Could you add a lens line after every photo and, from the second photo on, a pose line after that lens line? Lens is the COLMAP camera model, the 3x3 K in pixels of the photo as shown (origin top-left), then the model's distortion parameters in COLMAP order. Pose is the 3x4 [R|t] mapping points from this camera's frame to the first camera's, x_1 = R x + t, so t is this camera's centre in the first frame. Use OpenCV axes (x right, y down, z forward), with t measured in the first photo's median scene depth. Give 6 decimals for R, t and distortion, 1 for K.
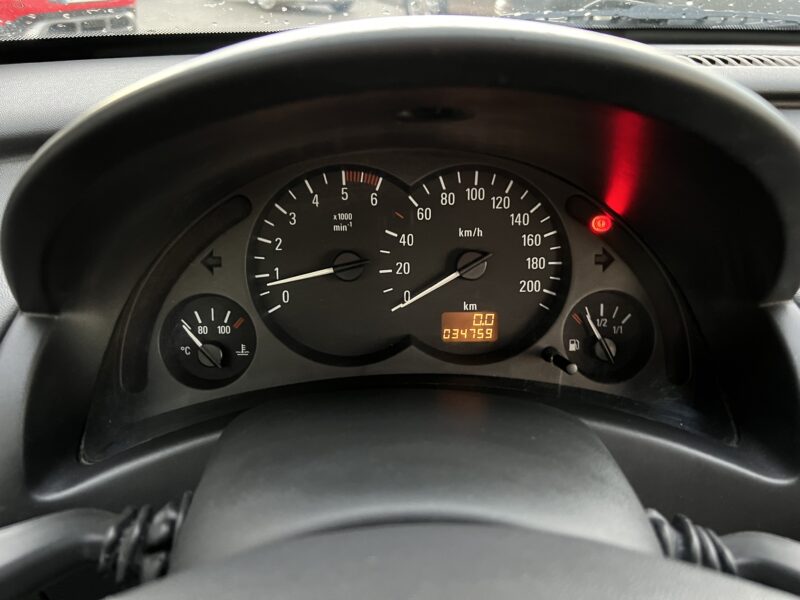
lens RADIAL K [[607.3, 0, 400.5], [0, 607.3, 297.0], [0, 0, 1]] dist [0.068877, -0.053911]
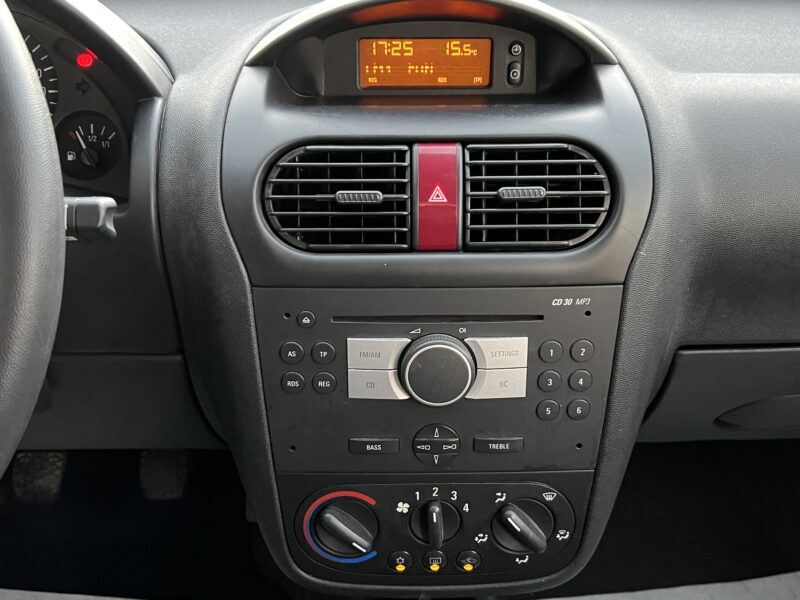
lens RADIAL K [[860.2, 0, 395.9], [0, 860.2, 301.7], [0, 0, 1]] dist [0.047102, 0.000000]
pose [[0.998122, 0.005130, -0.061036, 1.111897], [-0.006951, 0.999536, -0.029662, 0.447976], [0.060855, 0.030030, 0.997695, -0.801684]]
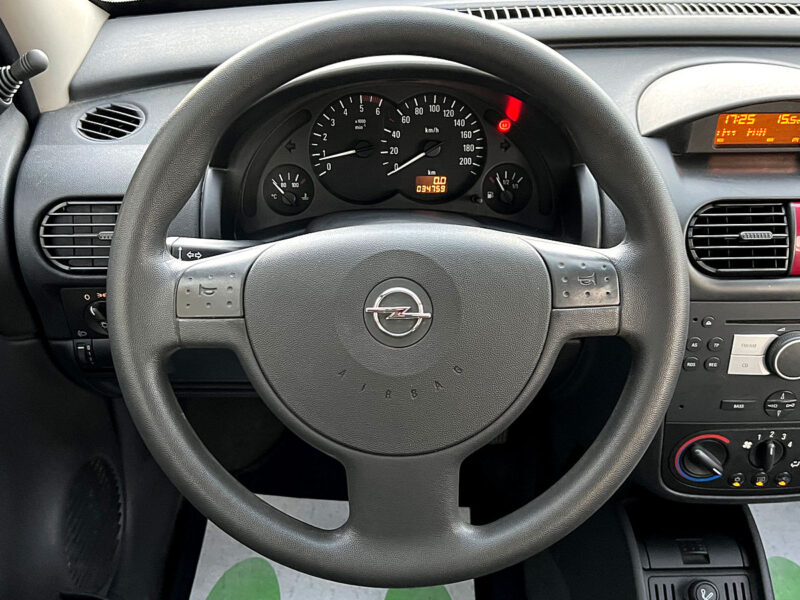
lens RADIAL K [[860.2, 0, 400.5], [0, 860.2, 311.4], [0, 0, 1]] dist [0.047102, 0.000000]
pose [[0.999778, 0.003886, -0.020692, 0.077906], [-0.002200, 0.996723, 0.080860, 0.220076], [0.020938, -0.080797, 0.996511, -1.571021]]
